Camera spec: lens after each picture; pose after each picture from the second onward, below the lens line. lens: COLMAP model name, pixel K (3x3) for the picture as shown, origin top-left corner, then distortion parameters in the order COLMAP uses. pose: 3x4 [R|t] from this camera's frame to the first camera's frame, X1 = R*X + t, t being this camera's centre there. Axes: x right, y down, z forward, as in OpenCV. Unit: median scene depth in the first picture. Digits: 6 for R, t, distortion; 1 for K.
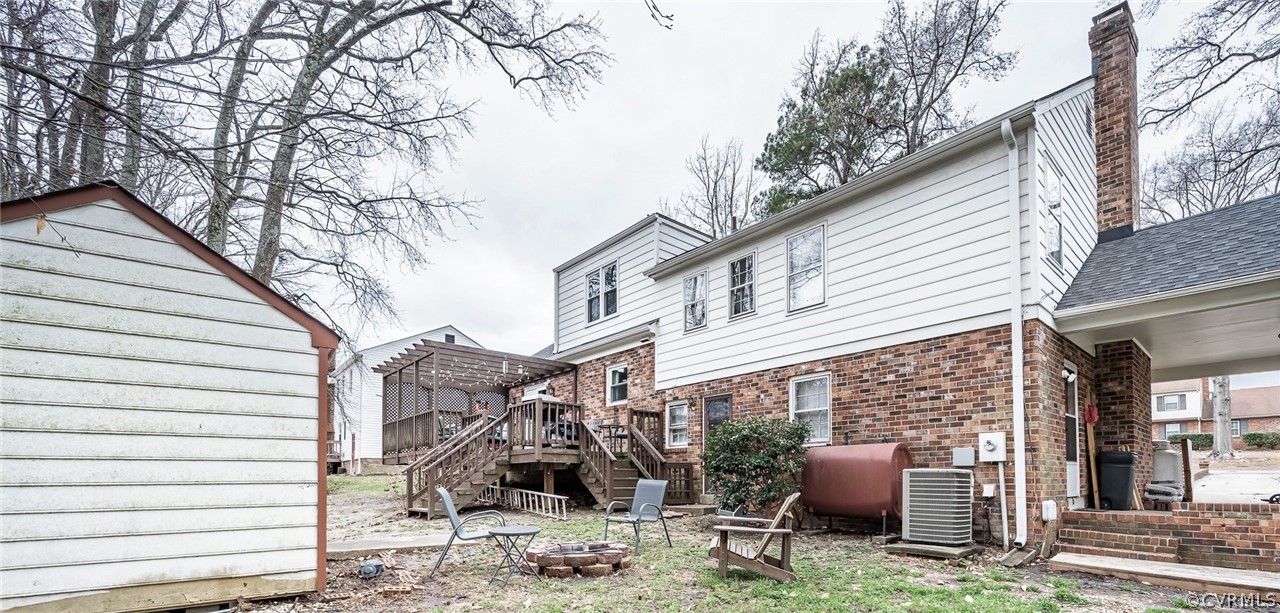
lens RADIAL K [[550.4, 0, 687.9], [0, 550.4, 465.2], [0, 0, 1]] dist [0.000653, -0.000108]
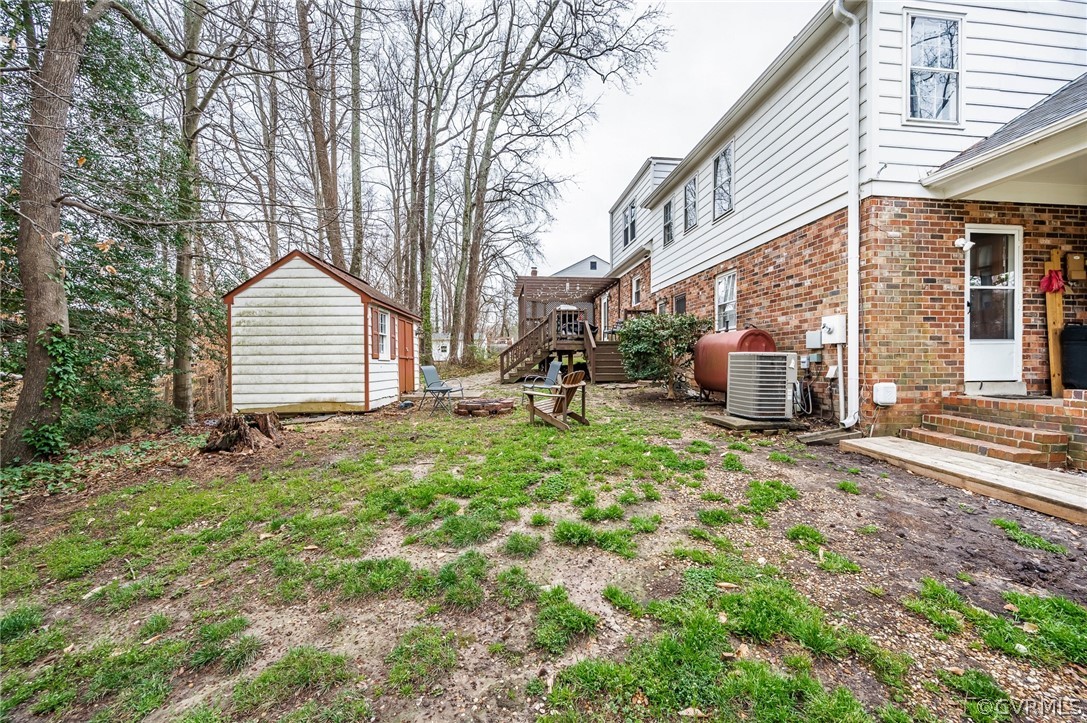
lens RADIAL K [[431.0, 0, 549.8], [0, 431.0, 363.8], [0, 0, 1]] dist [-0.001293, -0.000096]
pose [[0.795179, 0.003038, -0.606367, 0.566488], [0.017842, 0.999437, 0.028405, -0.001408], [0.606112, -0.033406, 0.794677, 0.035867]]
